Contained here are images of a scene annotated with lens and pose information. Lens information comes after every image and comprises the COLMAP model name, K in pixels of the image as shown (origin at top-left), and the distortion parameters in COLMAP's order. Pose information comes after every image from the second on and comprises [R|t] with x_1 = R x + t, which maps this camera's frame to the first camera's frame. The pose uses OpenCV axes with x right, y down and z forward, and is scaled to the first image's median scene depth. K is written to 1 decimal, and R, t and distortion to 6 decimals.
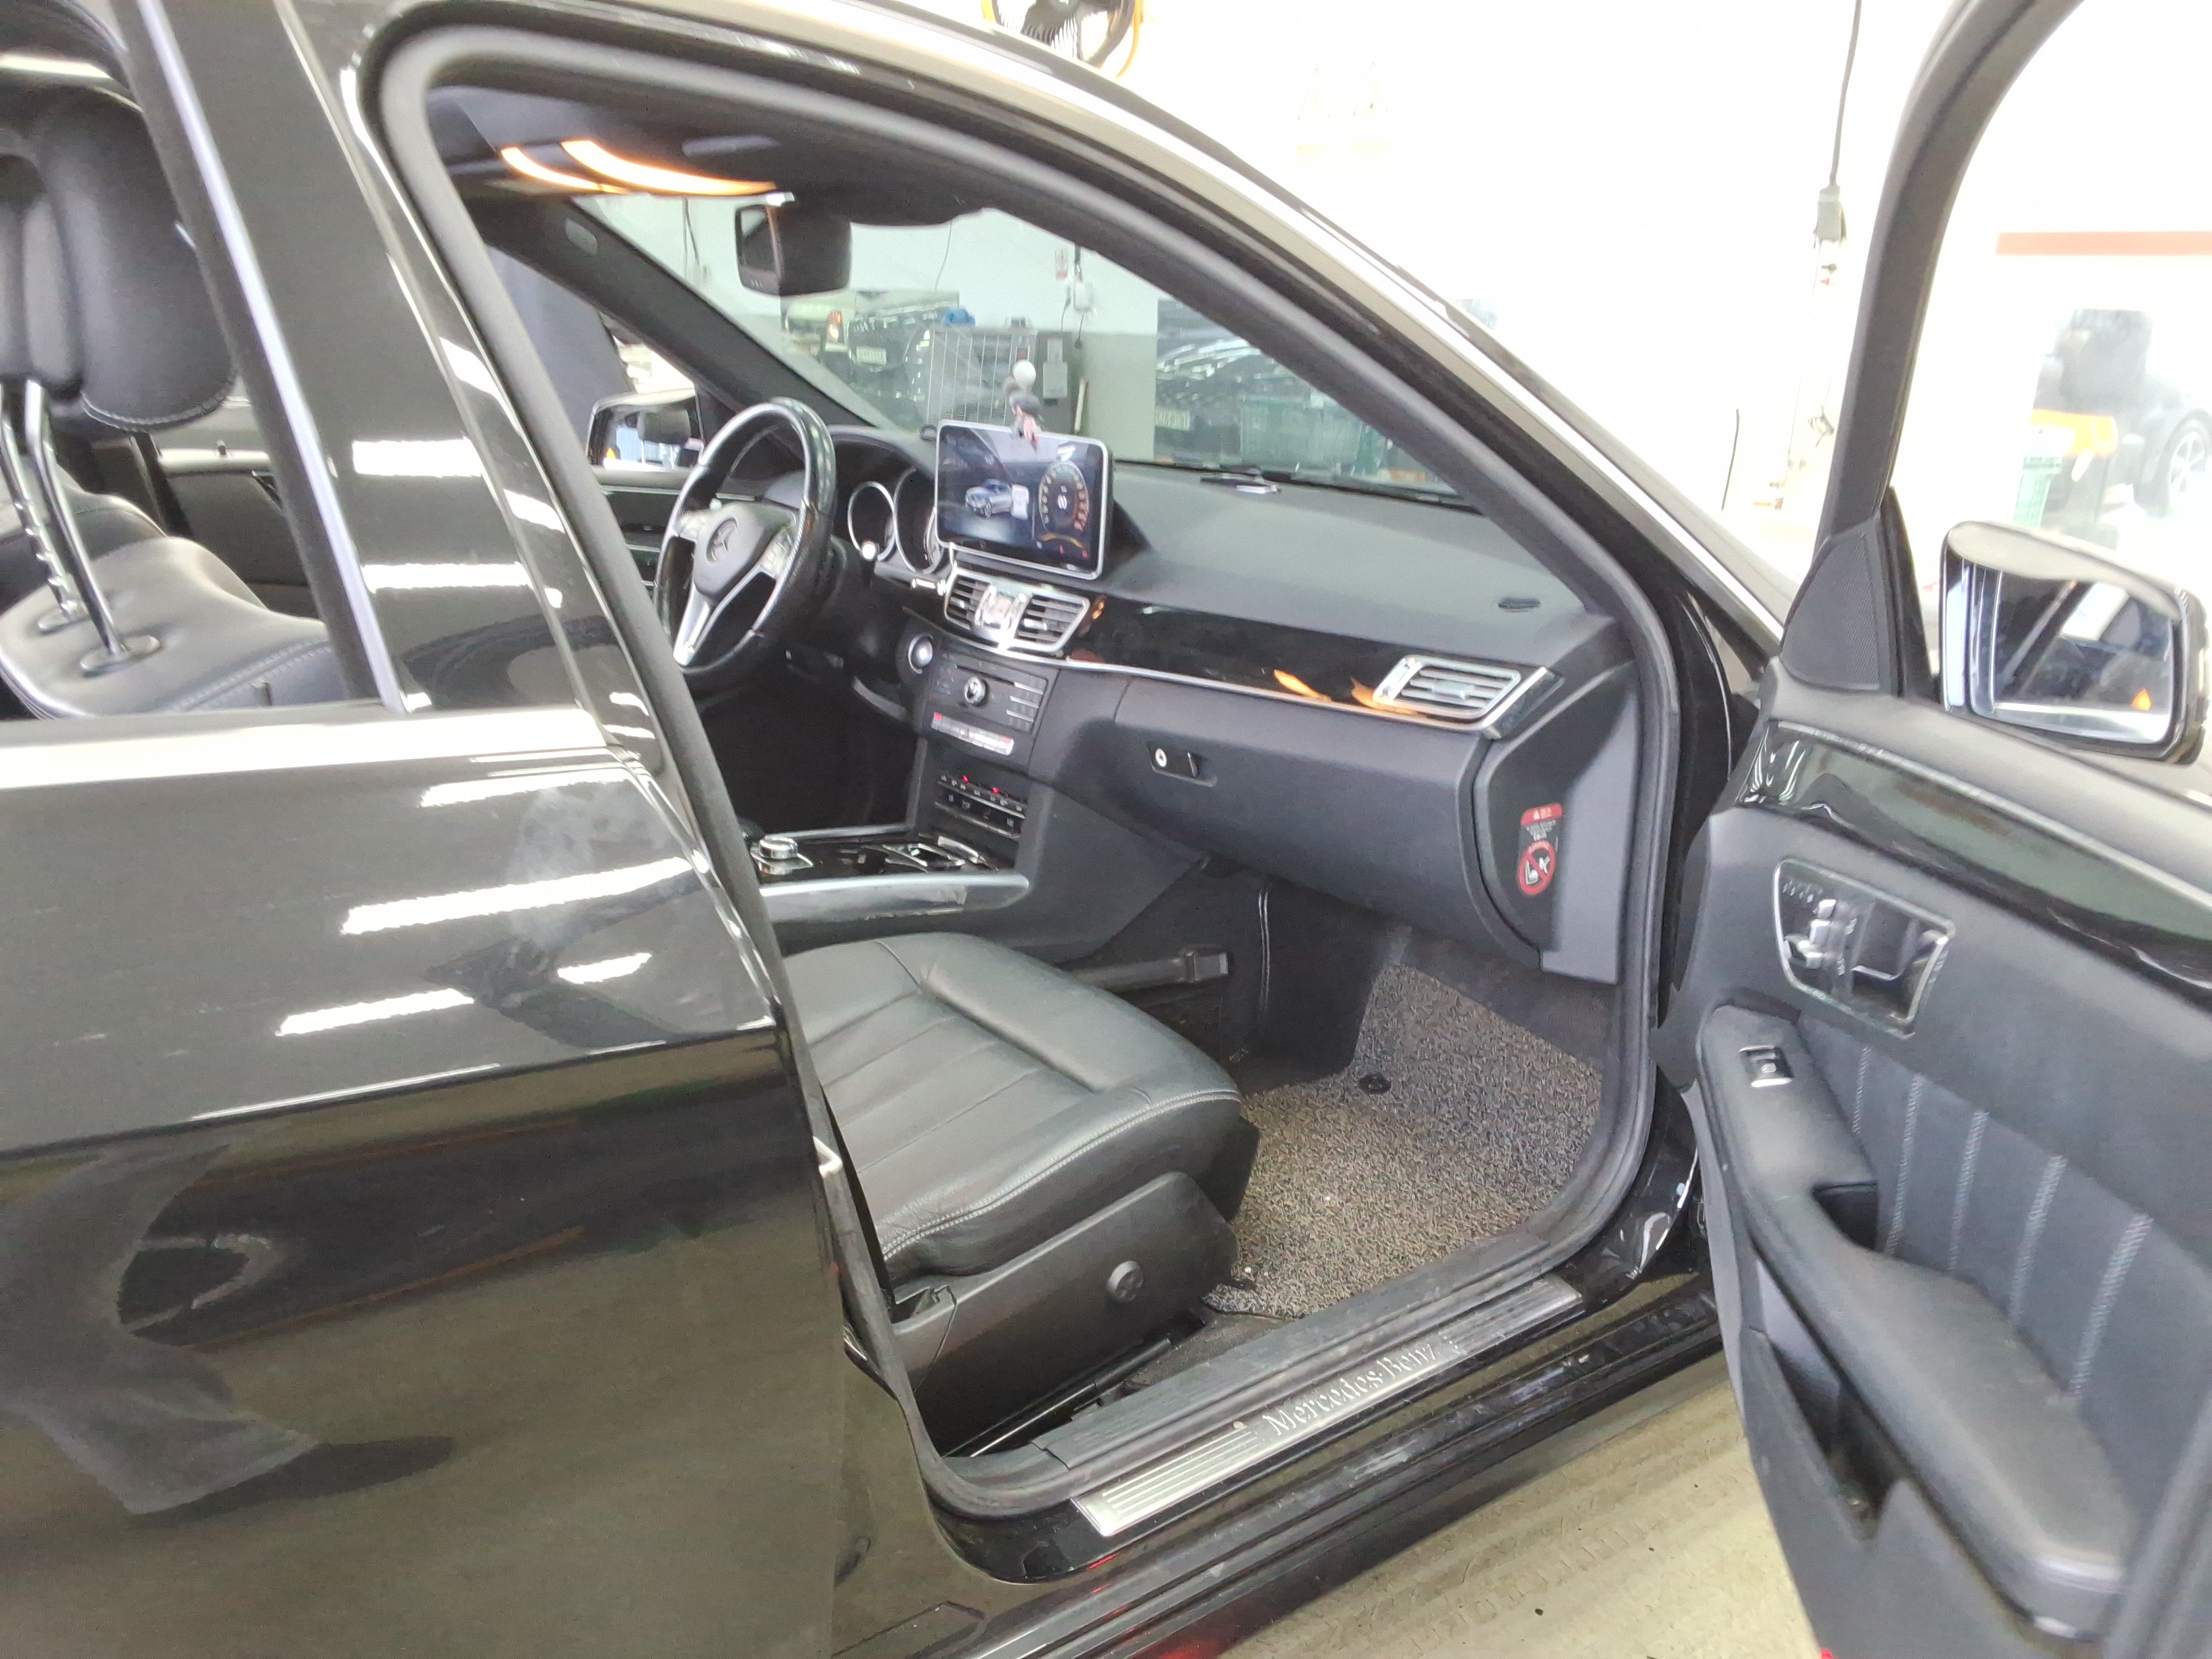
lens RADIAL K [[1775.6, 0, 1108.7], [0, 1775.6, 865.9], [0, 0, 1]] dist [0.137200, -0.227900]
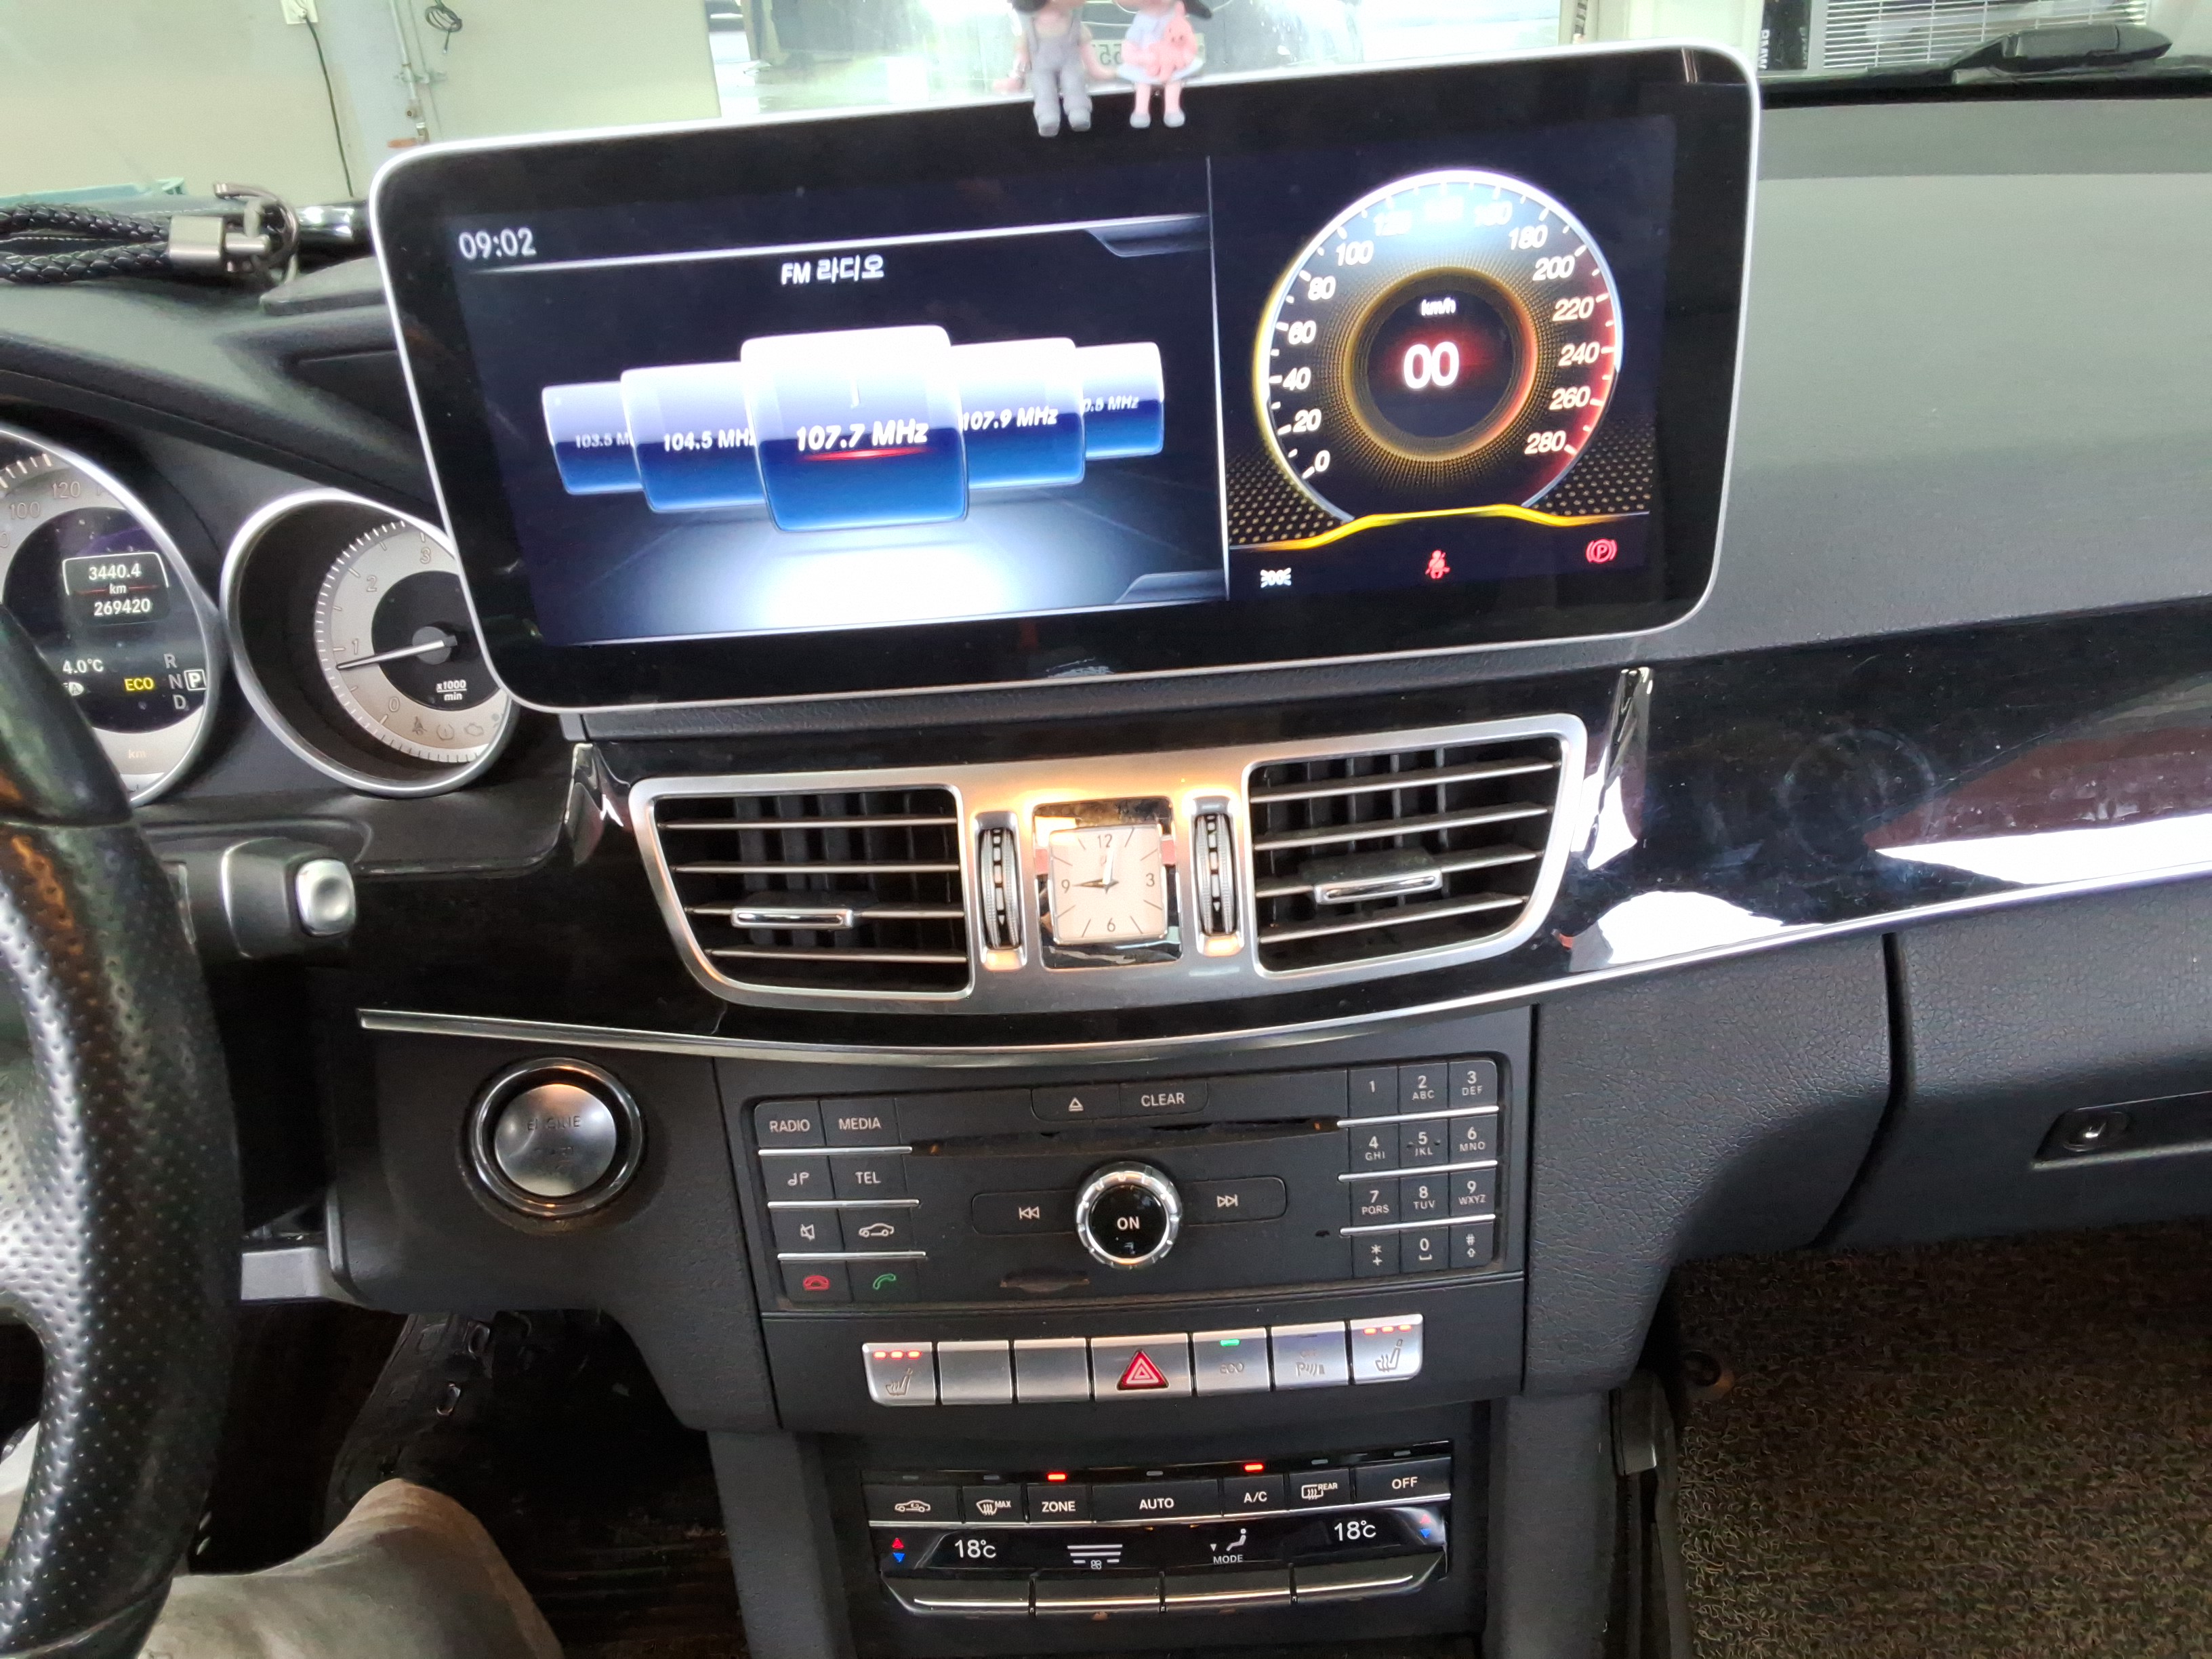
lens RADIAL K [[1749.3, 0, 1102.3], [0, 1749.3, 860.4], [0, 0, 1]] dist [0.154408, -0.247291]
pose [[0.610644, -0.452679, 0.649766, -0.219954], [0.330042, 0.891333, 0.310804, -0.224976], [-0.719852, 0.024659, 0.693690, 0.849603]]
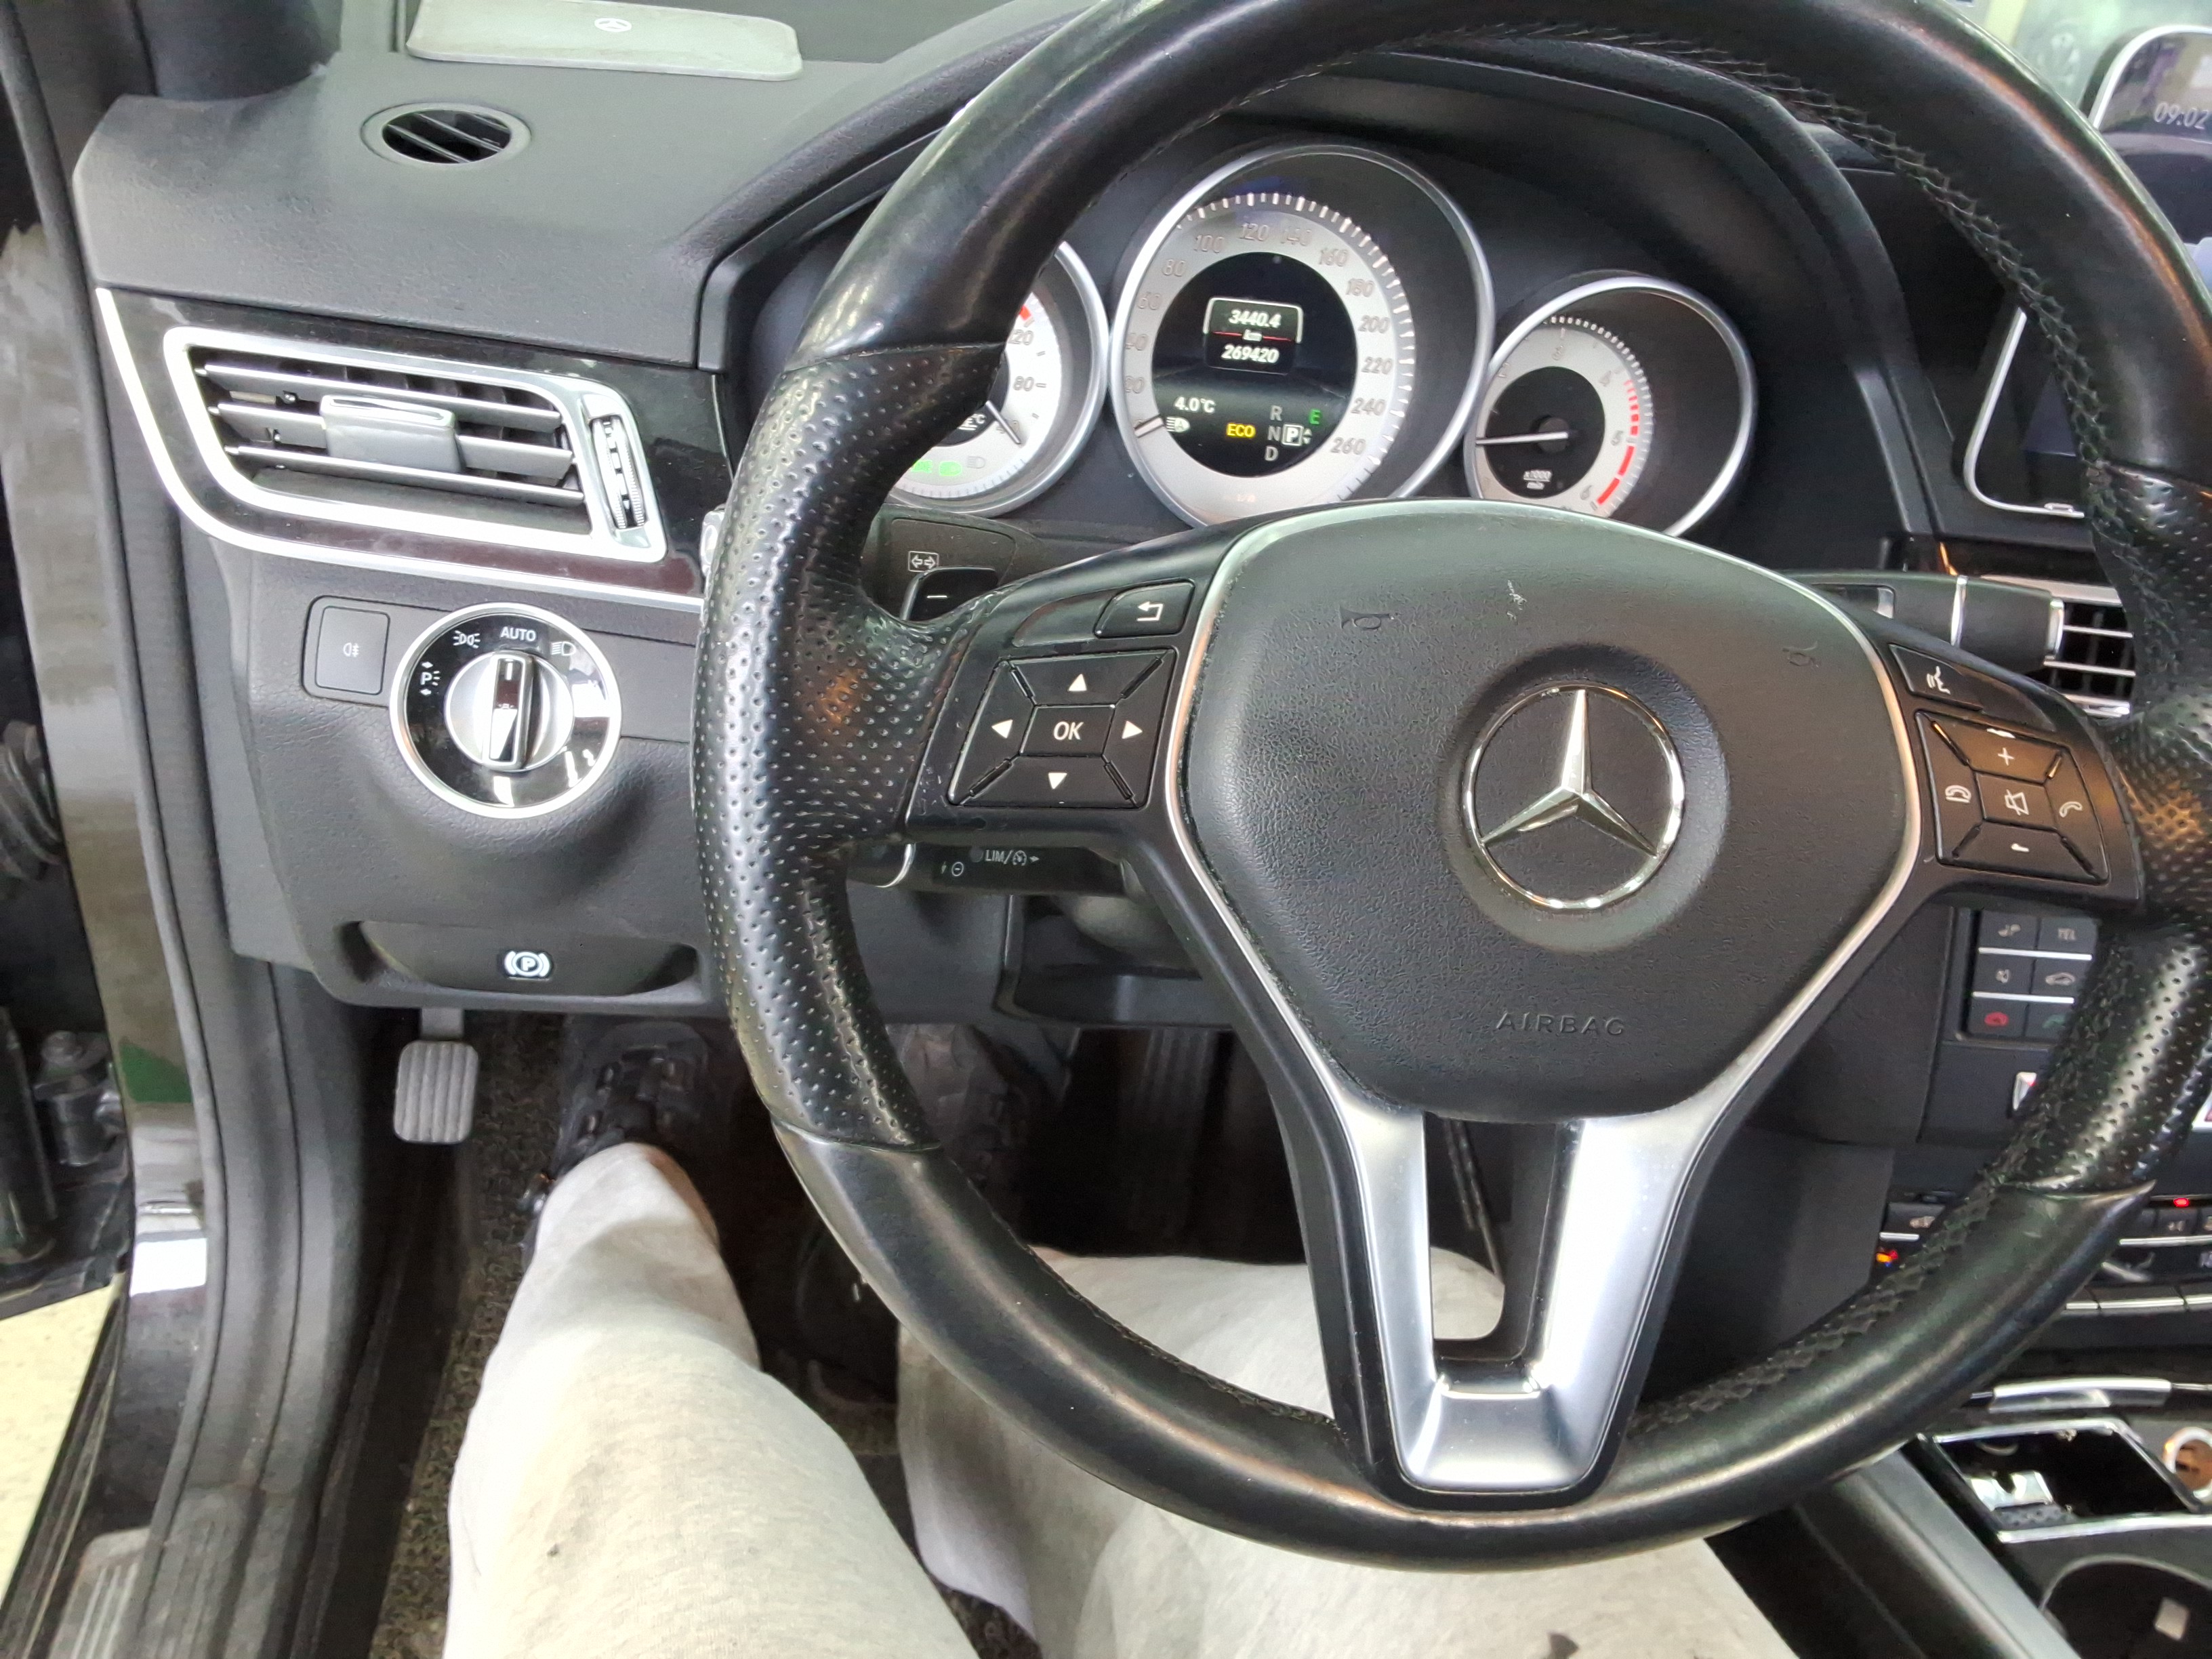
lens RADIAL K [[1775.6, 0, 1108.7], [0, 1775.6, 865.9], [0, 0, 1]] dist [0.137200, -0.227900]
pose [[0.469107, -0.422022, 0.775781, -0.413088], [0.138664, 0.902735, 0.407237, -0.277688], [-0.872187, -0.083465, 0.481999, 1.048048]]
